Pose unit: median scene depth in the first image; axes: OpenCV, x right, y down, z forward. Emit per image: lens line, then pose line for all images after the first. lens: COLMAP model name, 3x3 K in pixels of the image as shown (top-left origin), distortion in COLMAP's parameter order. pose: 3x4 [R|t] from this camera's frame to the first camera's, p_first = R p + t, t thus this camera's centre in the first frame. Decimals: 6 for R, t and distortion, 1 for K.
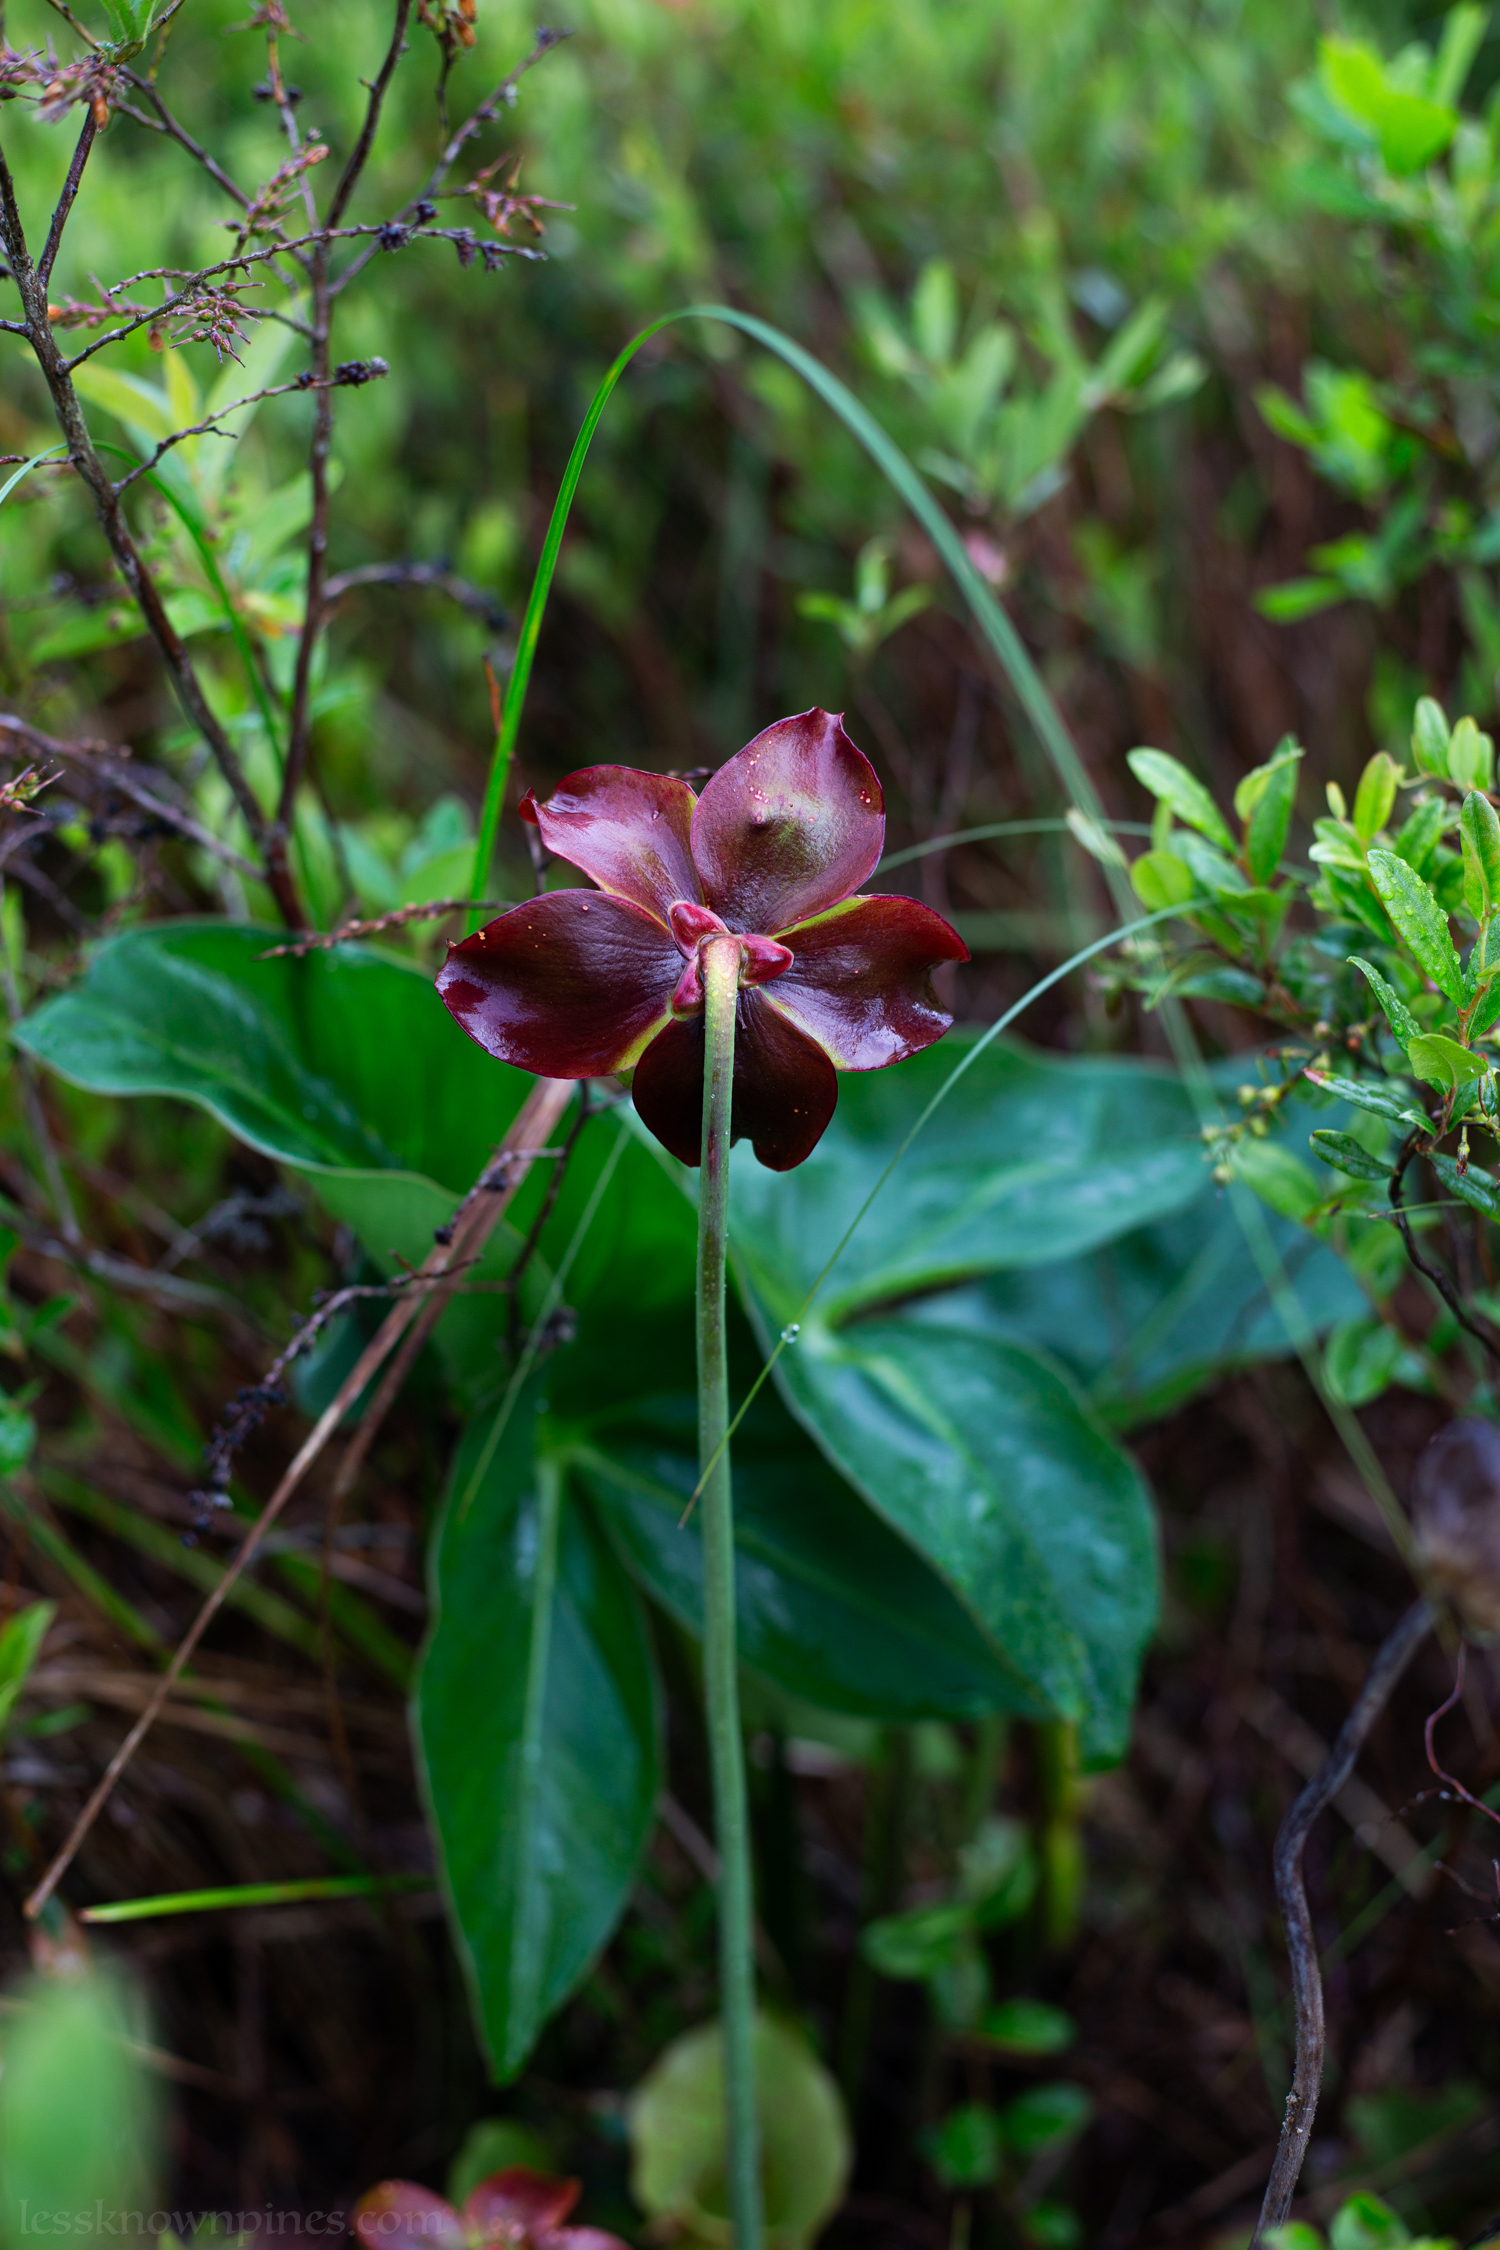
lens RADIAL K [[3411.4, 0, 750.0], [0, 3411.4, 1125.0], [0, 0, 1]] dist [-0.164398, -0.016210]
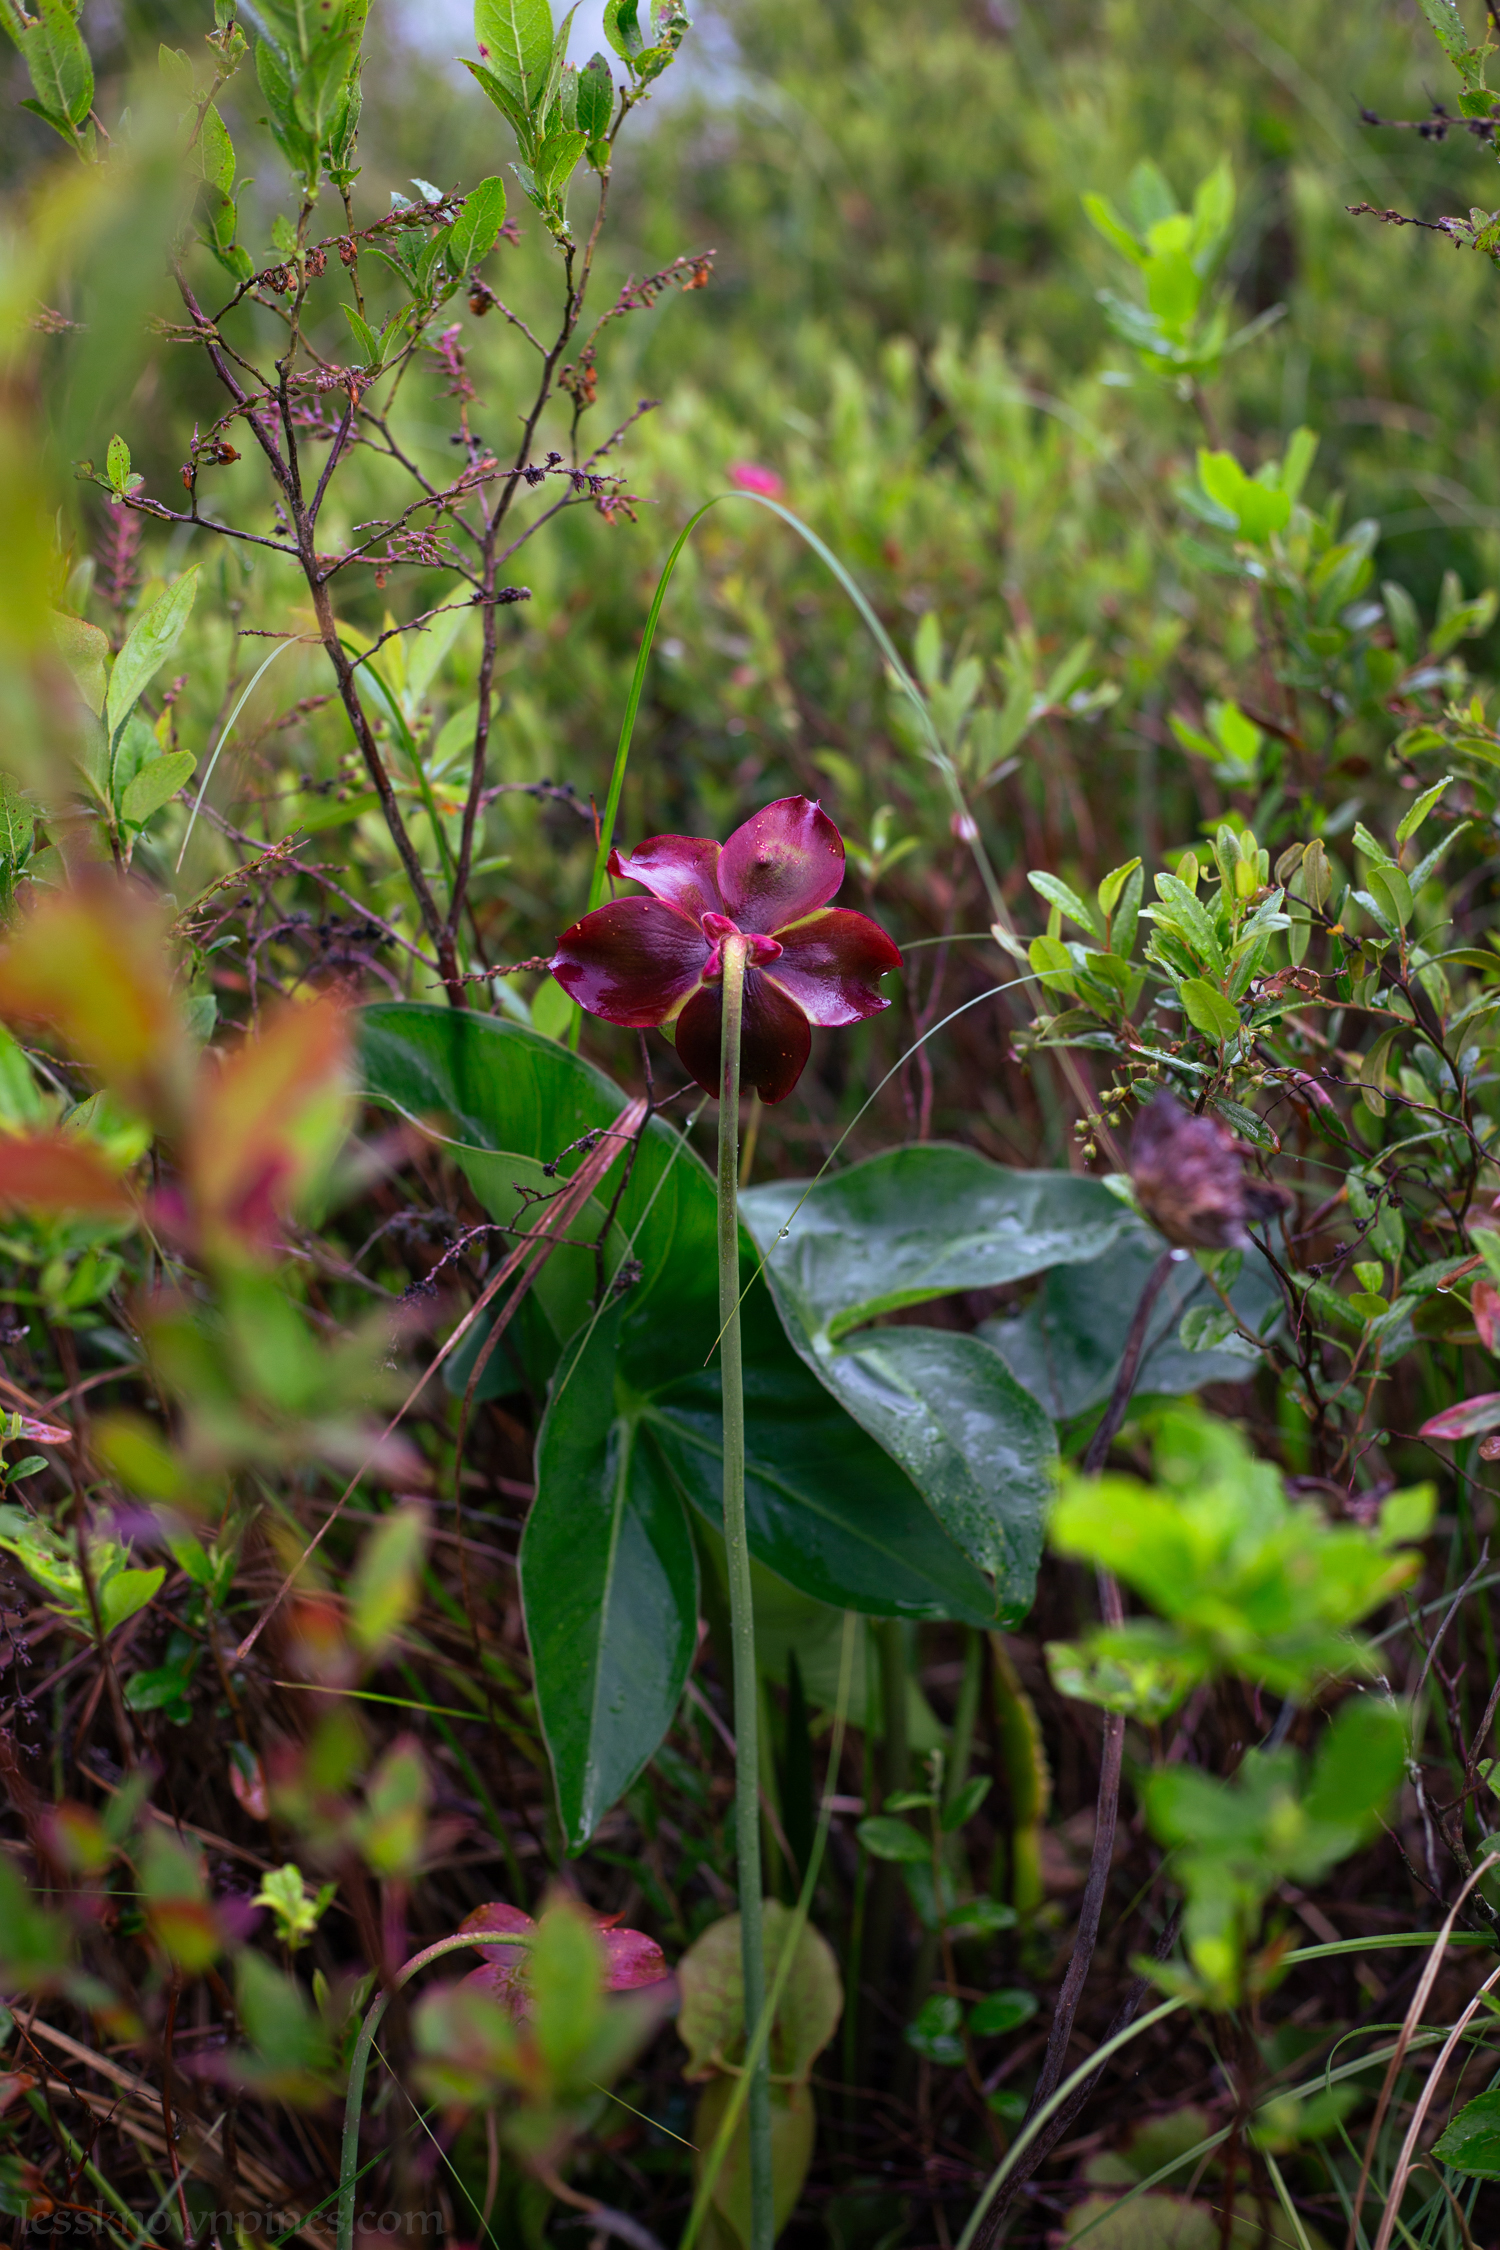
lens RADIAL K [[3411.4, 0, 750.0], [0, 3411.4, 1125.0], [0, 0, 1]] dist [-0.164398, -0.016210]
pose [[0.998610, 0.014351, -0.050723, 0.065560], [-0.024726, 0.977328, -0.210281, 0.297783], [0.046556, 0.211243, 0.976324, -0.400556]]
